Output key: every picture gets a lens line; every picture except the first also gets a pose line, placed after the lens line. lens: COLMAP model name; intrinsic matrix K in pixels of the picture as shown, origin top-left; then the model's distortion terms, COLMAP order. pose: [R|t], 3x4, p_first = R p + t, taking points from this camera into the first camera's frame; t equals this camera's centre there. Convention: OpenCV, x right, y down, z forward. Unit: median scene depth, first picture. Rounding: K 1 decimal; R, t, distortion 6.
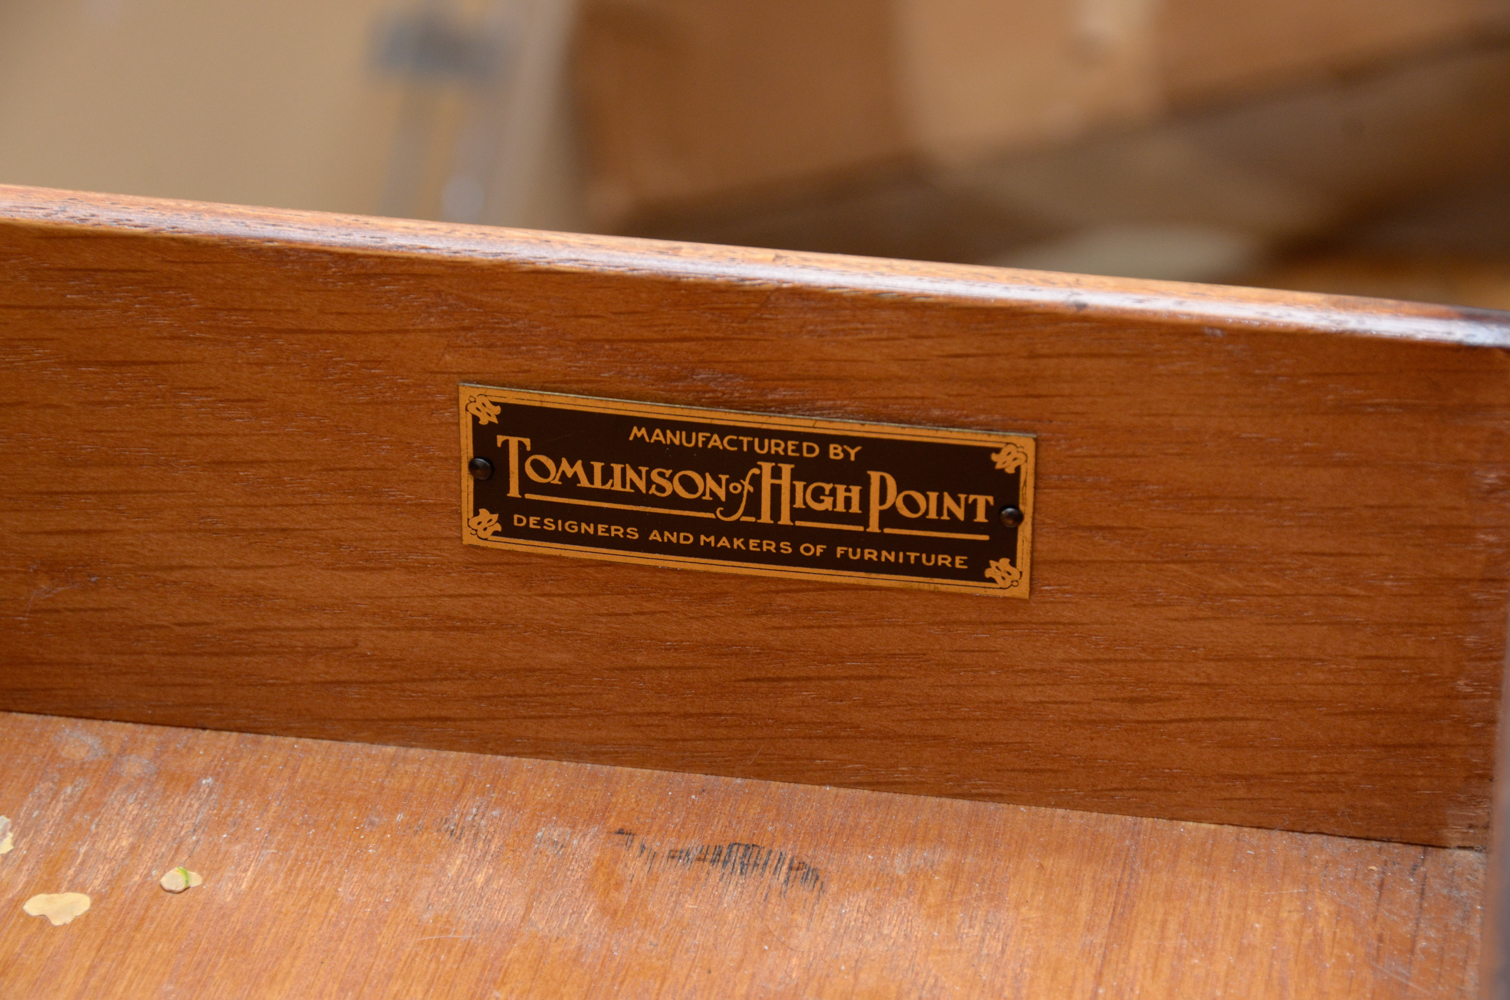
lens RADIAL K [[5348.6, 0, 755.0], [0, 5348.6, 500.0], [0, 0, 1]] dist [0.528663, -4.204111]
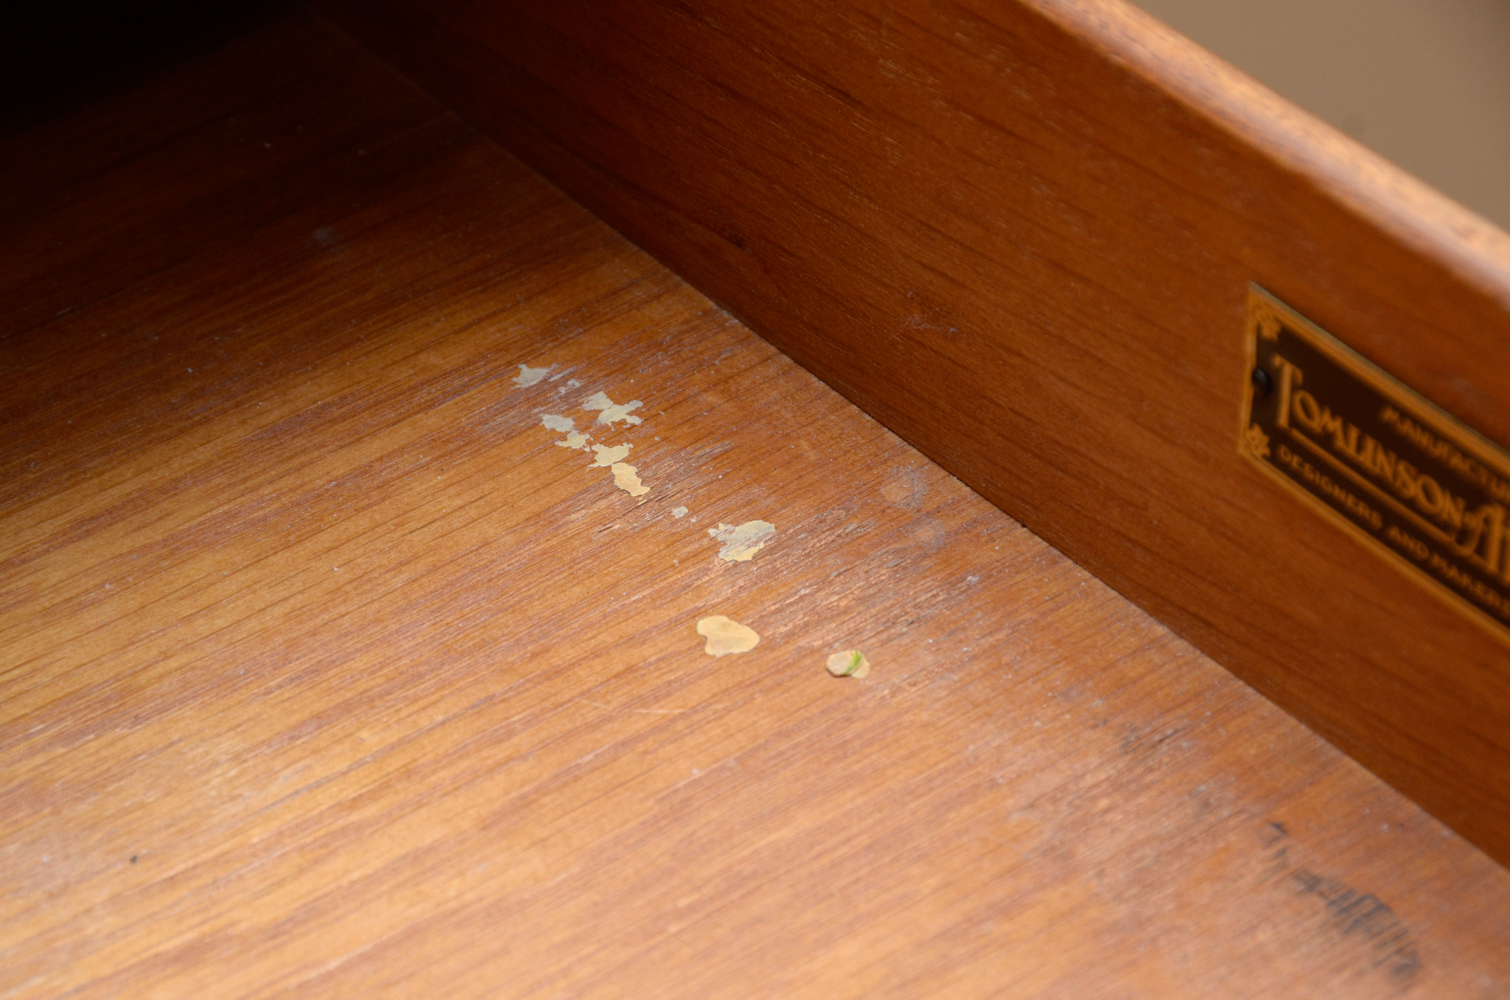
lens RADIAL K [[5348.6, 0, 755.0], [0, 5348.6, 500.0], [0, 0, 1]] dist [0.528663, -4.204111]
pose [[0.746769, 0.401522, -0.530204, 0.359559], [-0.328230, 0.915849, 0.231272, -0.163802], [0.578448, 0.001322, 0.815719, 0.235171]]
